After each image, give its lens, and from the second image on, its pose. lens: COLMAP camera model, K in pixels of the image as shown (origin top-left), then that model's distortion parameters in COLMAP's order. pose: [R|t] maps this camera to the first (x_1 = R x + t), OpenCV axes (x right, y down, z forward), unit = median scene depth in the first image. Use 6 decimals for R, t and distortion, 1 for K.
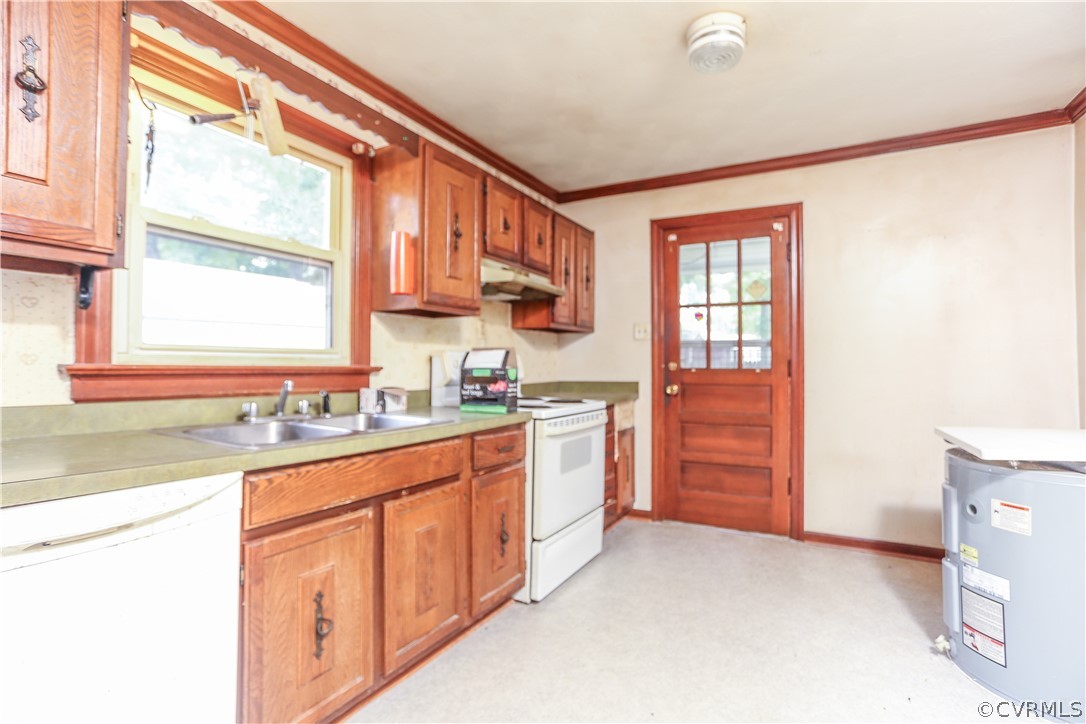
lens RADIAL K [[525.1, 0, 543.5], [0, 525.1, 353.1], [0, 0, 1]] dist [-0.045820, 0.031201]
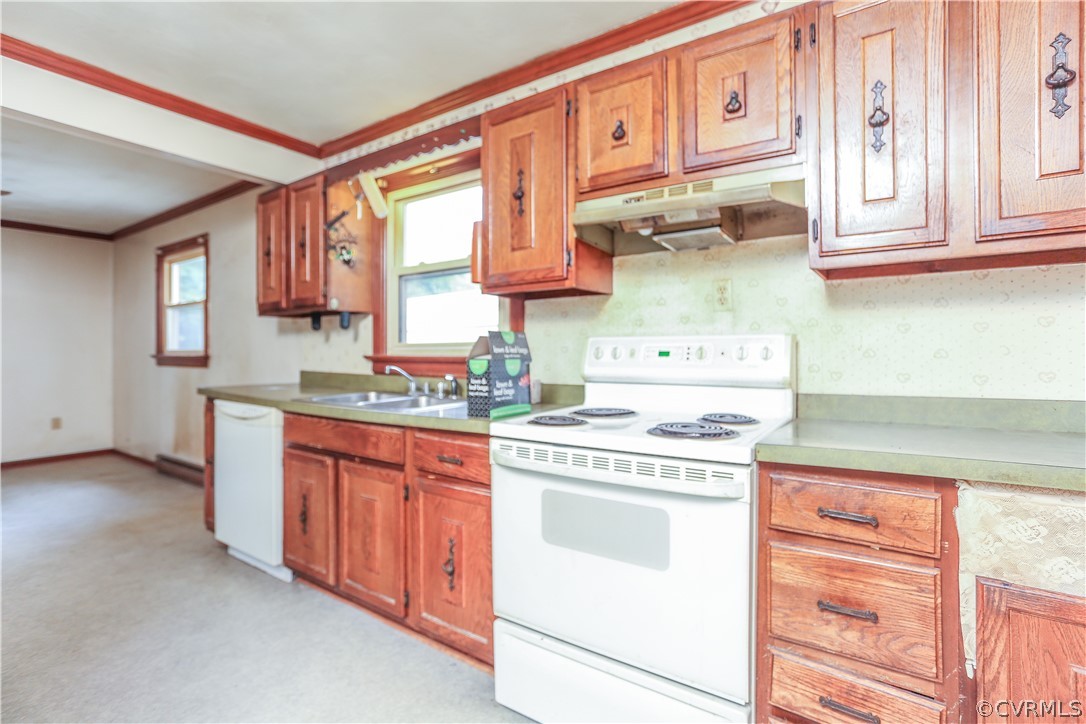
lens RADIAL K [[515.4, 0, 571.5], [0, 515.4, 360.3], [0, 0, 1]] dist [-0.020010, 0.000097]
pose [[-0.080681, 0.004972, -0.996728, 0.567849], [0.021452, 0.999765, 0.003251, 0.026509], [0.996509, -0.021120, -0.080769, 1.018862]]
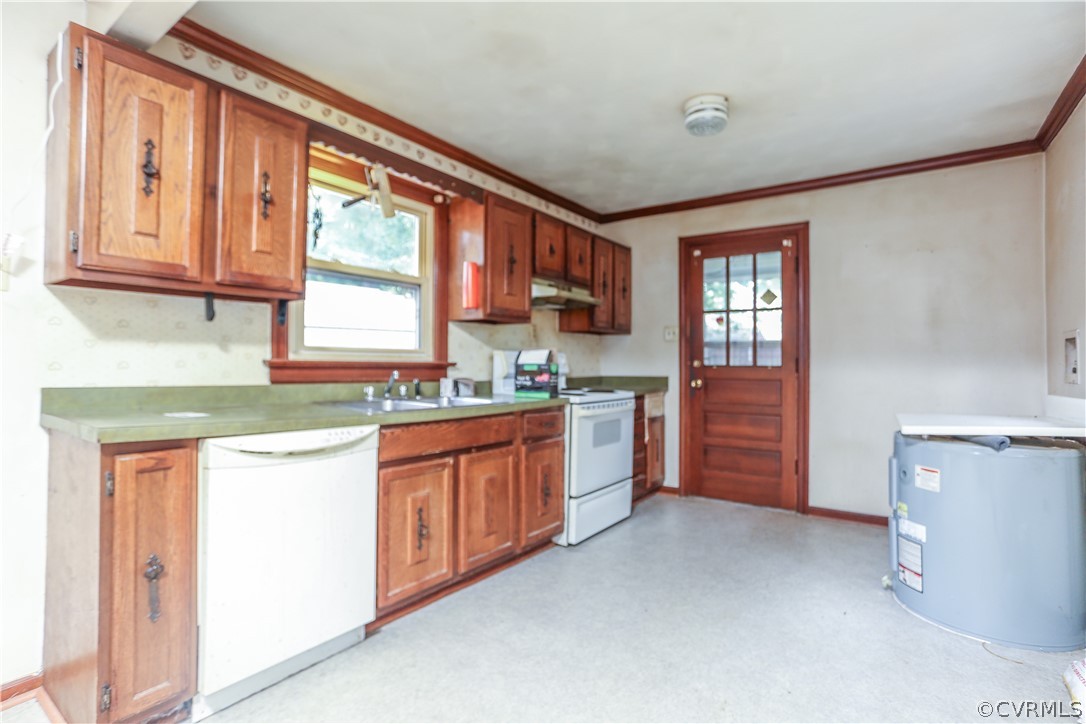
lens RADIAL K [[525.1, 0, 543.5], [0, 525.1, 353.1], [0, 0, 1]] dist [-0.045820, 0.031201]
pose [[0.993039, 0.001032, -0.117783, 0.058979], [-0.000654, 0.999995, 0.003250, -0.002257], [0.117786, -0.003150, 0.993034, -0.257129]]
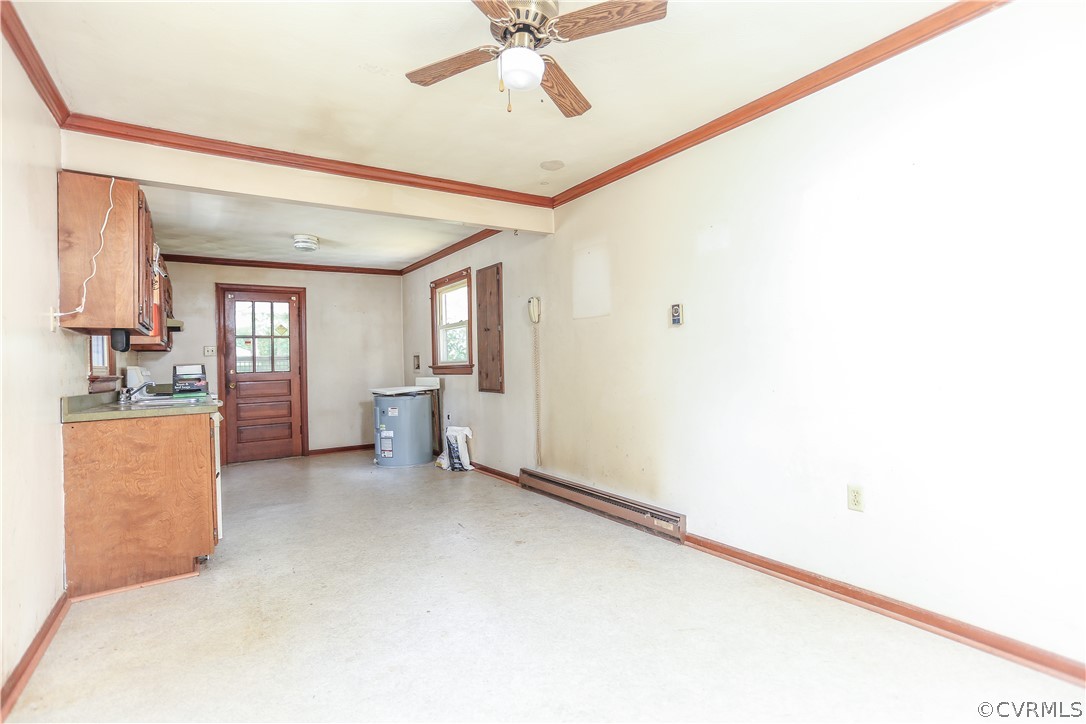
lens RADIAL K [[525.1, 0, 543.5], [0, 525.1, 353.1], [0, 0, 1]] dist [-0.045820, 0.031201]
pose [[0.467175, -0.004115, 0.884155, -1.010489], [0.012539, 0.999919, -0.001971, -0.025430], [-0.884076, 0.012007, 0.467189, -0.894615]]
